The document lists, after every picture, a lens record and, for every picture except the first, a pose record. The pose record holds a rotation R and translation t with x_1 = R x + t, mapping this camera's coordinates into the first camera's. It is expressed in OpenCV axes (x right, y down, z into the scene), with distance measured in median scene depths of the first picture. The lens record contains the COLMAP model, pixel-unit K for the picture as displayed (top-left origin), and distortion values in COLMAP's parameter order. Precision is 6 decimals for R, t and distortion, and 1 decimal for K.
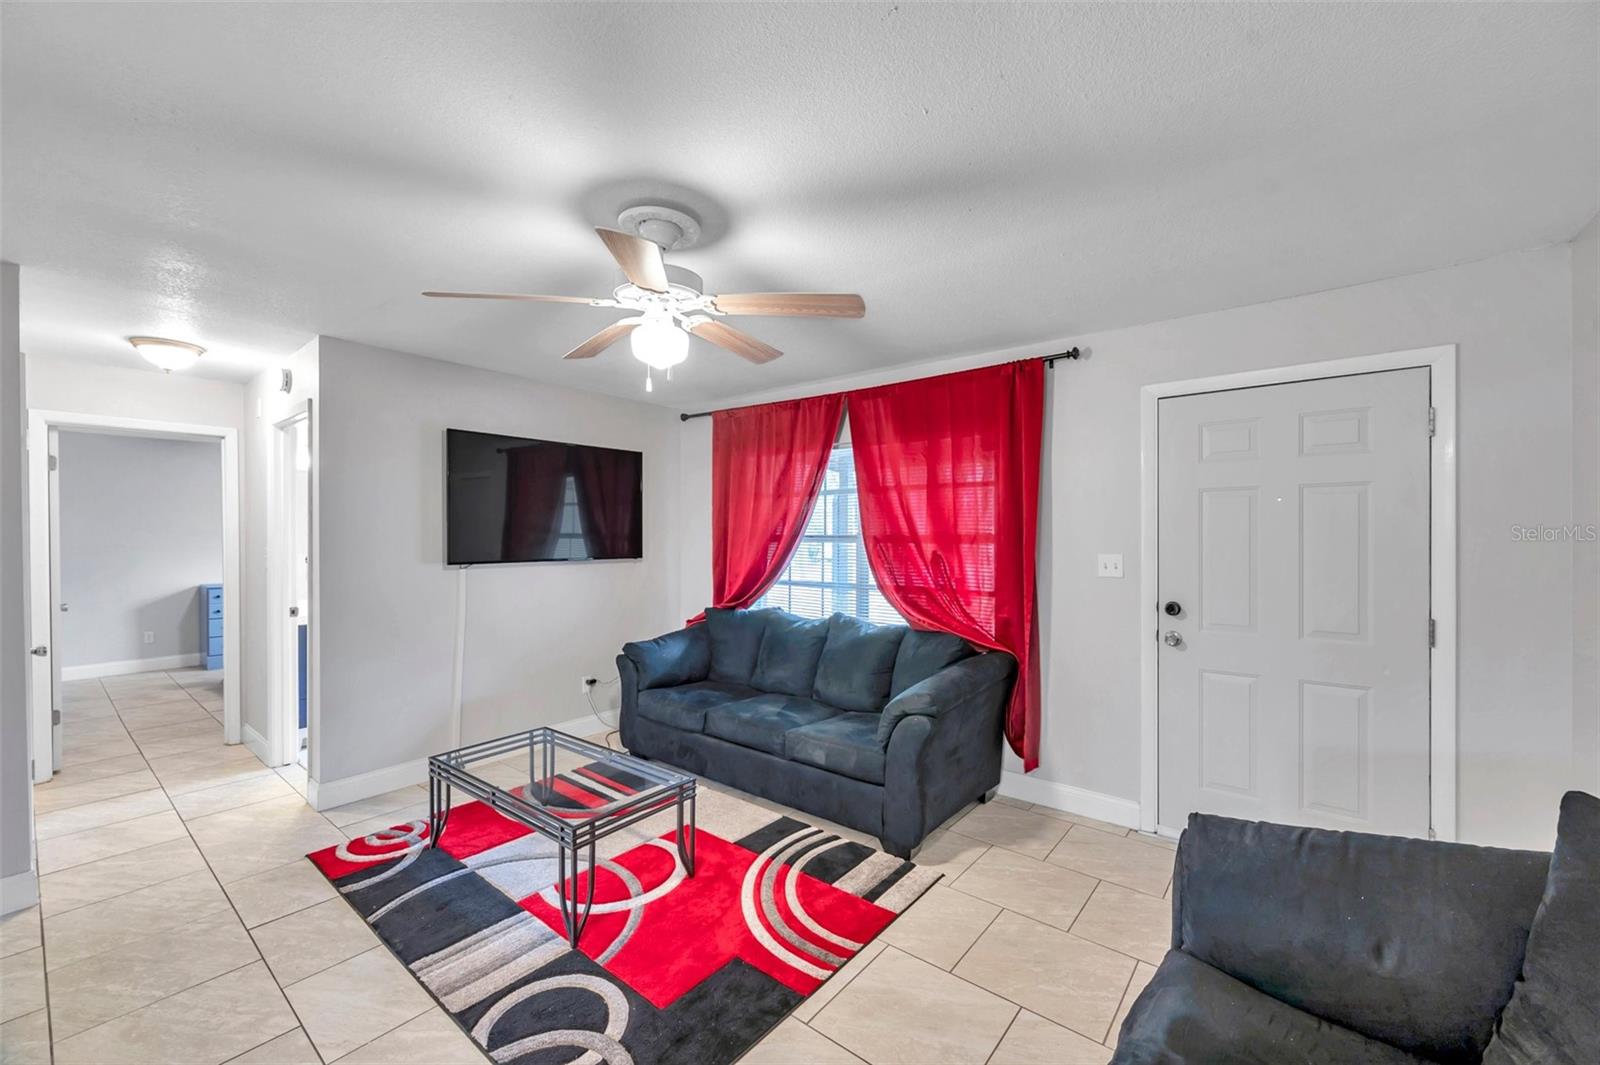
lens RADIAL K [[636.8, 0, 805.9], [0, 636.8, 536.5], [0, 0, 1]] dist [0.000620, -0.000168]
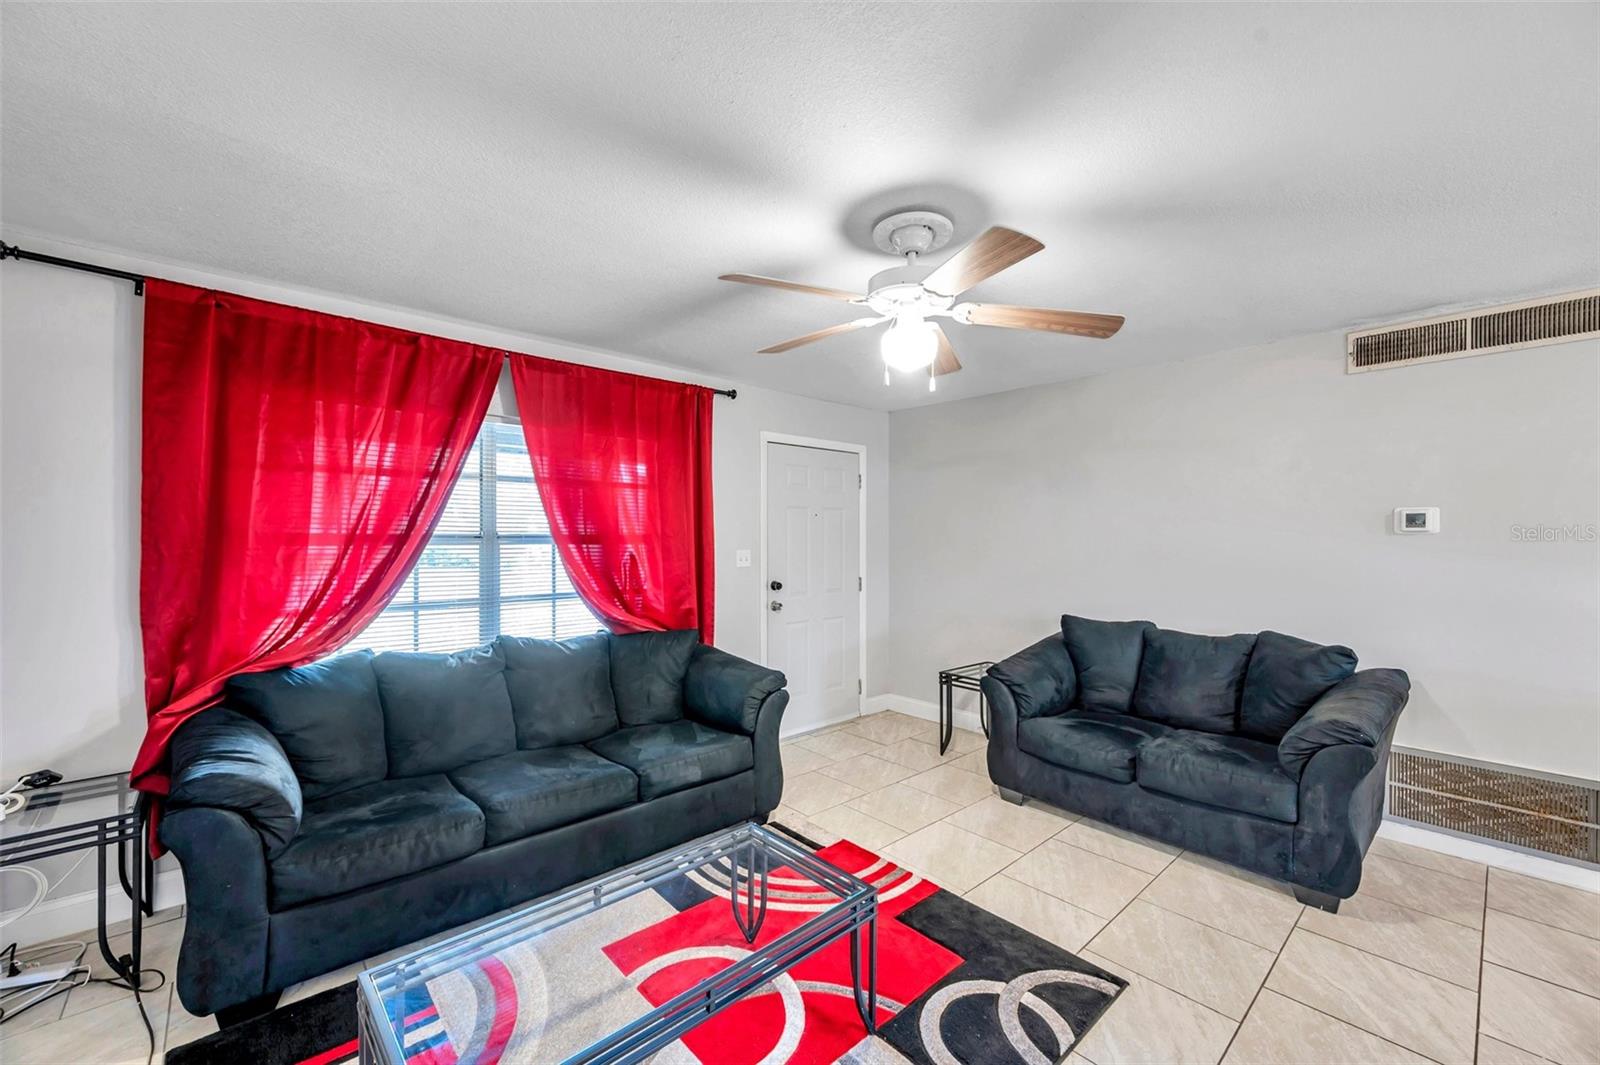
lens RADIAL K [[636.8, 0, 805.9], [0, 636.8, 536.5], [0, 0, 1]] dist [0.000620, -0.000168]
pose [[0.159378, -0.001354, 0.987217, -0.820062], [-0.003244, 0.999993, 0.001895, -0.003946], [-0.987212, -0.003505, 0.159372, 0.650433]]
